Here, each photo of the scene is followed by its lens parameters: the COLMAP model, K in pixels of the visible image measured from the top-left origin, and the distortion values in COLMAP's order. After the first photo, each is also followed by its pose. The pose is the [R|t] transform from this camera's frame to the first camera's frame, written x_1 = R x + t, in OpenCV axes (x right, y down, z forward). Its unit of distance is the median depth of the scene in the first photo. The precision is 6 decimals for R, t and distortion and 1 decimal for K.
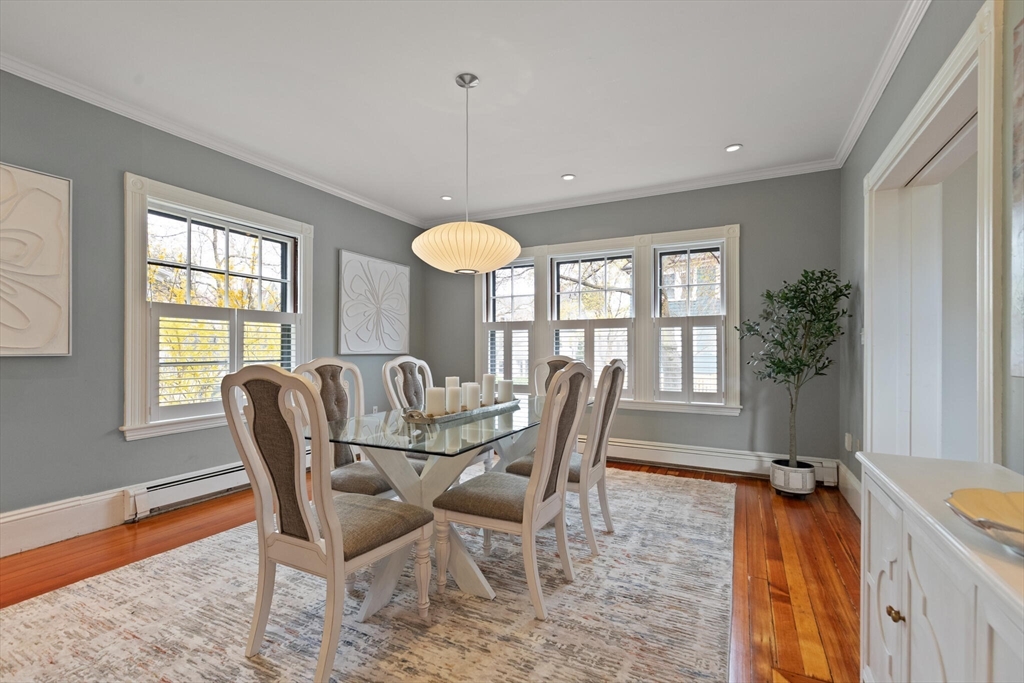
lens RADIAL K [[465.9, 0, 511.3], [0, 465.9, 346.6], [0, 0, 1]] dist [0.002699, -0.001534]
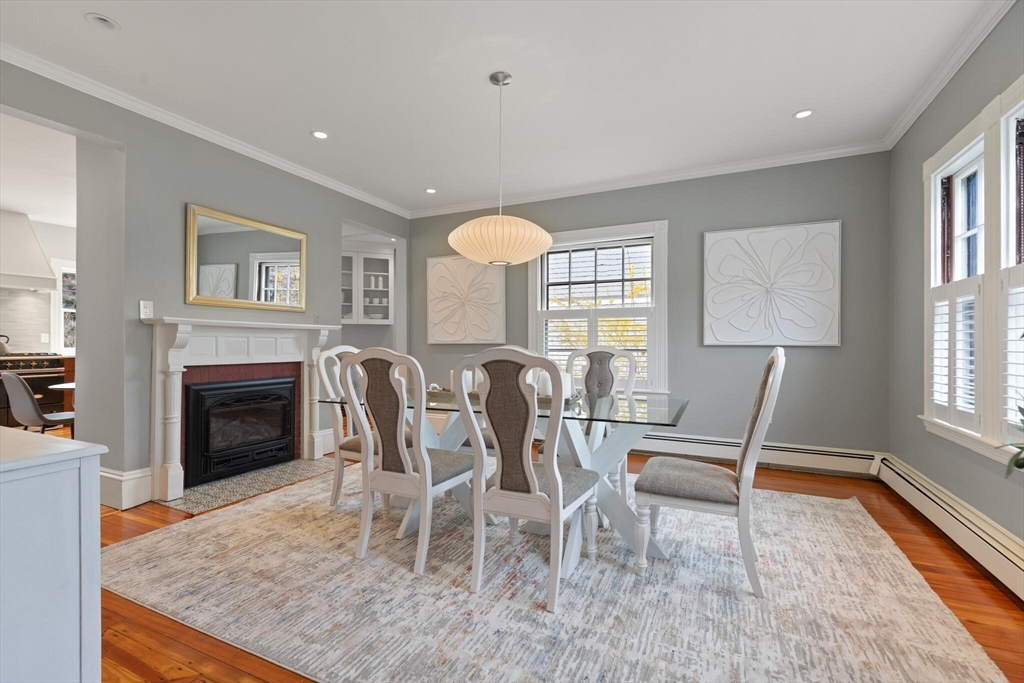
lens RADIAL K [[465.9, 0, 509.8], [0, 465.9, 341.3], [0, 0, 1]] dist [0.002699, -0.001534]
pose [[0.017592, -0.000818, -0.999845, 0.873611], [0.005616, 0.999984, -0.000719, 0.010931], [0.999829, -0.005602, 0.017596, 0.925078]]
